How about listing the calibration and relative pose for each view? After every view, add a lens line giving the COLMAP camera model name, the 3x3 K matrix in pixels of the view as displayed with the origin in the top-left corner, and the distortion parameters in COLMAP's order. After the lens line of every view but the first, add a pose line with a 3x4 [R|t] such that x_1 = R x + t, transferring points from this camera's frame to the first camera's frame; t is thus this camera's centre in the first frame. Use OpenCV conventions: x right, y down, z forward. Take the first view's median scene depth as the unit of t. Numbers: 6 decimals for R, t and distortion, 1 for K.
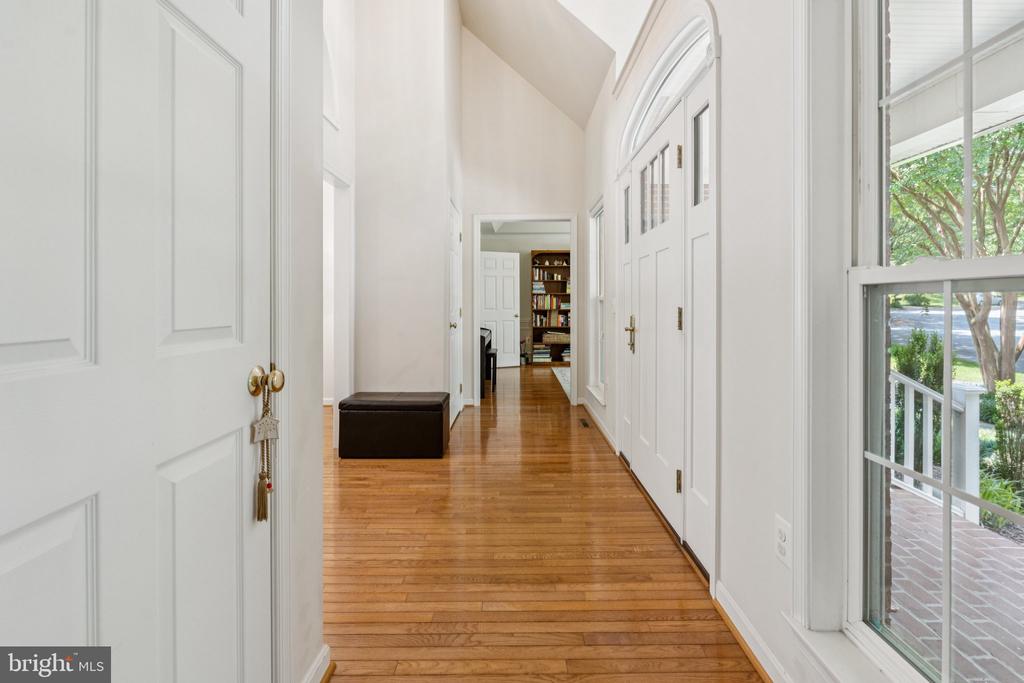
lens RADIAL K [[457.5, 0, 510.4], [0, 457.5, 306.6], [0, 0, 1]] dist [-0.000789, -0.000278]
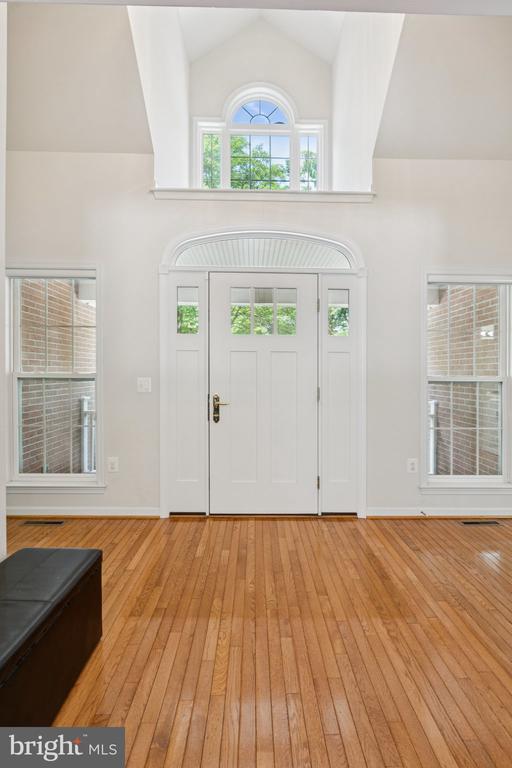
lens RADIAL K [[343.2, 0, 258.0], [0, 343.2, 379.9], [0, 0, 1]] dist [-0.000789, -0.000278]
pose [[-0.021755, -0.015196, 0.999648, -1.042502], [-0.001969, 0.999883, 0.015157, -0.052377], [-0.999761, -0.001639, -0.021782, 1.334628]]
